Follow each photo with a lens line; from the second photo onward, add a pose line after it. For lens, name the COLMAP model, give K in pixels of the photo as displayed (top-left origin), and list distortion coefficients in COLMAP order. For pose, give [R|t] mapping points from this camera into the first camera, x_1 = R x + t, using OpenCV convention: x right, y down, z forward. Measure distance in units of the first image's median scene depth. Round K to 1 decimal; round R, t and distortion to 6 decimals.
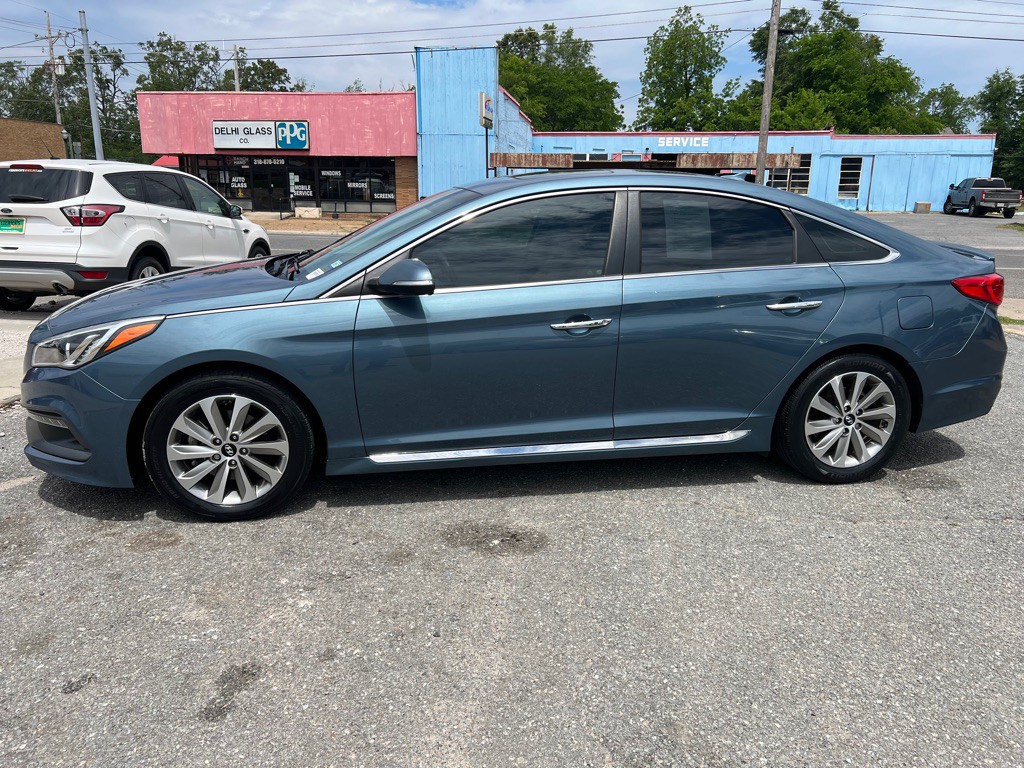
lens RADIAL K [[768.9, 0, 503.6], [0, 768.9, 384.7], [0, 0, 1]] dist [0.050591, -0.052580]
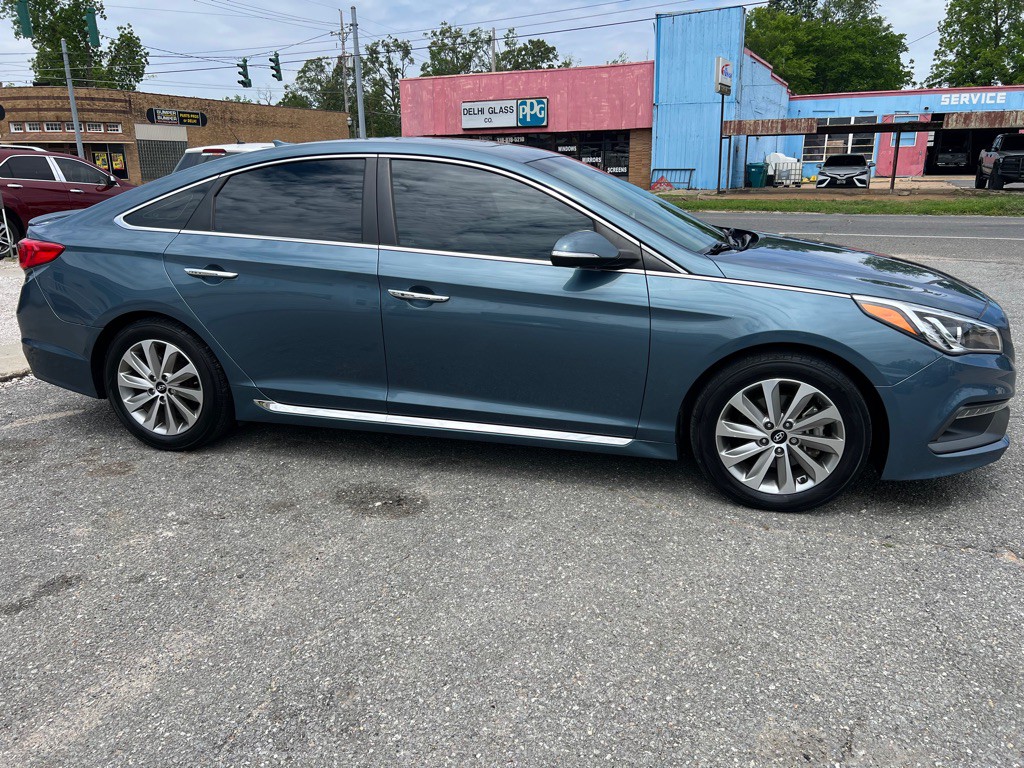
lens RADIAL K [[769.2, 0, 509.7], [0, 769.2, 384.9], [0, 0, 1]] dist [0.052899, -0.058105]
pose [[0.948307, 0.065382, -0.310547, 0.041948], [-0.055657, 0.997645, 0.040083, -0.000557], [0.312437, -0.020727, 0.949712, 0.006698]]
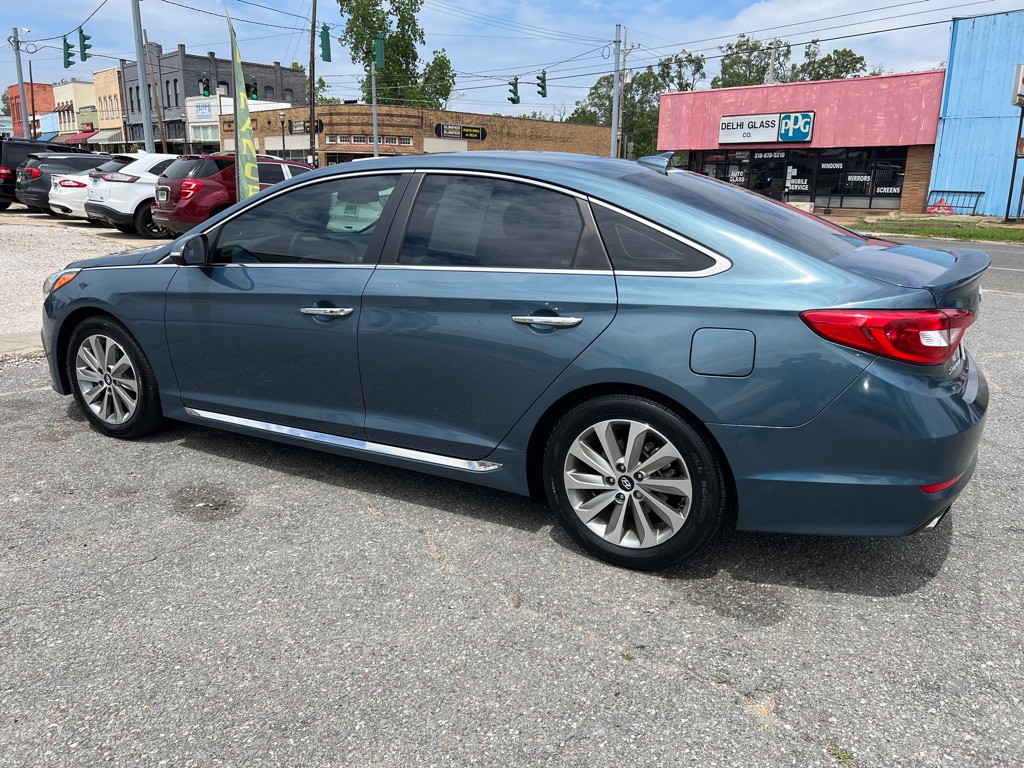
lens RADIAL K [[769.0, 0, 508.5], [0, 769.0, 378.7], [0, 0, 1]] dist [0.051166, -0.055463]
pose [[0.779045, 0.158190, -0.606683, 0.083563], [-0.159072, 0.985855, 0.052793, -0.007895], [0.606453, 0.055378, 0.793189, 0.036166]]
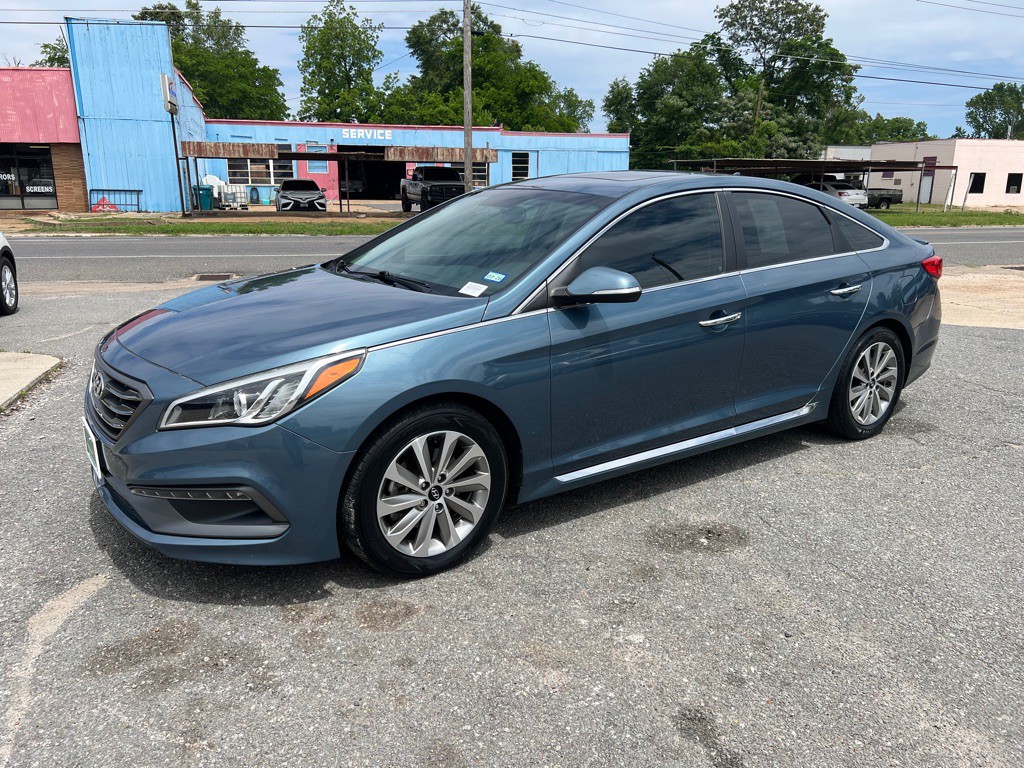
lens RADIAL K [[770.7, 0, 504.5], [0, 770.7, 379.9], [0, 0, 1]] dist [0.052592, -0.056695]
pose [[0.910121, -0.107832, 0.400066, -0.056707], [0.106027, 0.994004, 0.026715, -0.005411], [-0.400548, 0.018104, 0.916097, 0.014867]]
